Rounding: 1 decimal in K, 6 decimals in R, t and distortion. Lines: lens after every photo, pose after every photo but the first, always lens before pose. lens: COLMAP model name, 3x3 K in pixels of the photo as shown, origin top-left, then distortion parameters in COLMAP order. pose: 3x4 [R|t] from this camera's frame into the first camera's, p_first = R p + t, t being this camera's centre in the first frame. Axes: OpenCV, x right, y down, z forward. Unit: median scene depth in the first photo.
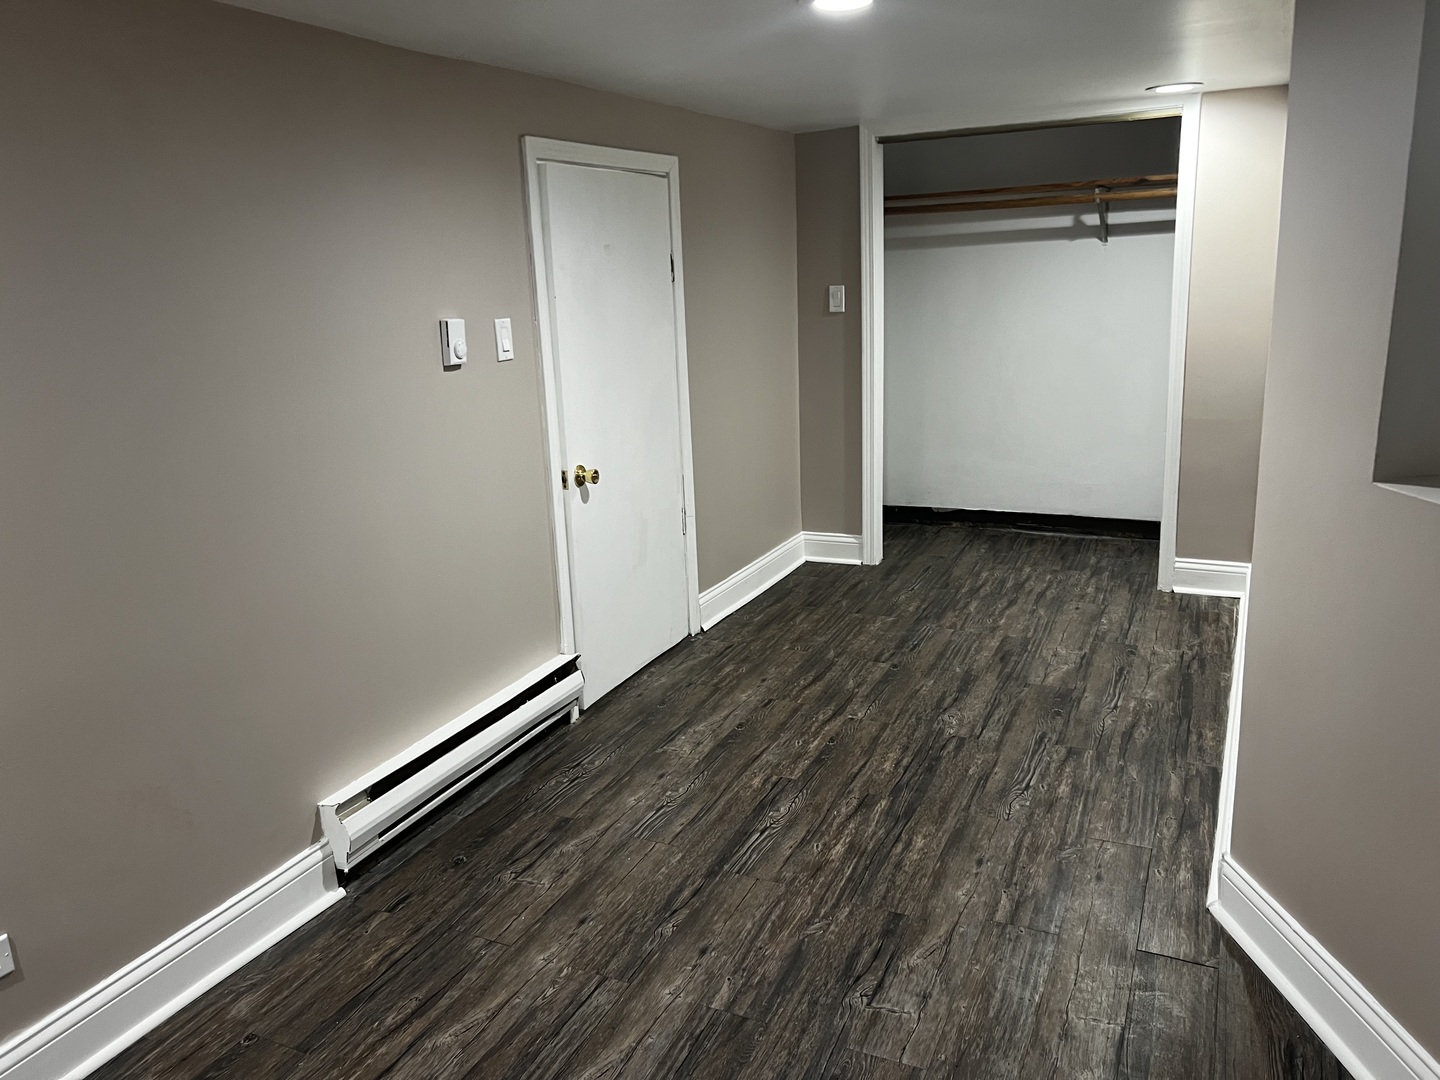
lens RADIAL K [[1084.8, 0, 720.1], [0, 1084.8, 529.3], [0, 0, 1]] dist [0.062090, -0.043911]
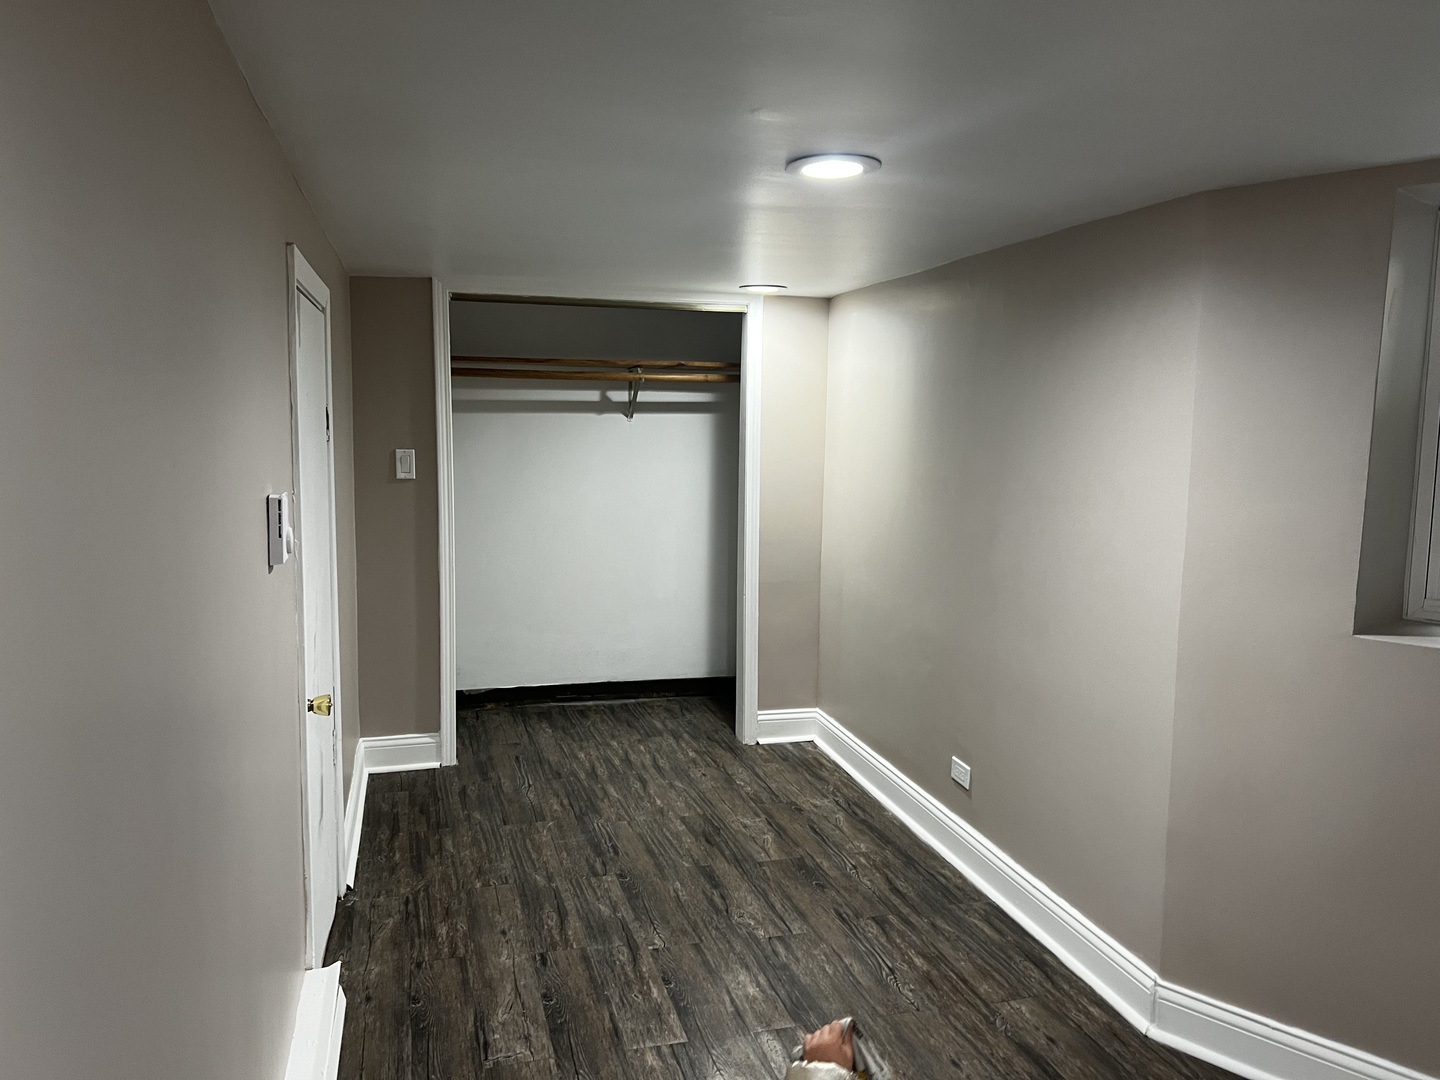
lens RADIAL K [[1084.8, 0, 721.0], [0, 1084.8, 539.6], [0, 0, 1]] dist [0.062090, -0.043911]
pose [[0.749879, -0.024947, 0.661104, -0.308536], [0.113510, 0.989322, -0.091419, -0.047179], [-0.651764, 0.143595, 0.744704, 0.210017]]
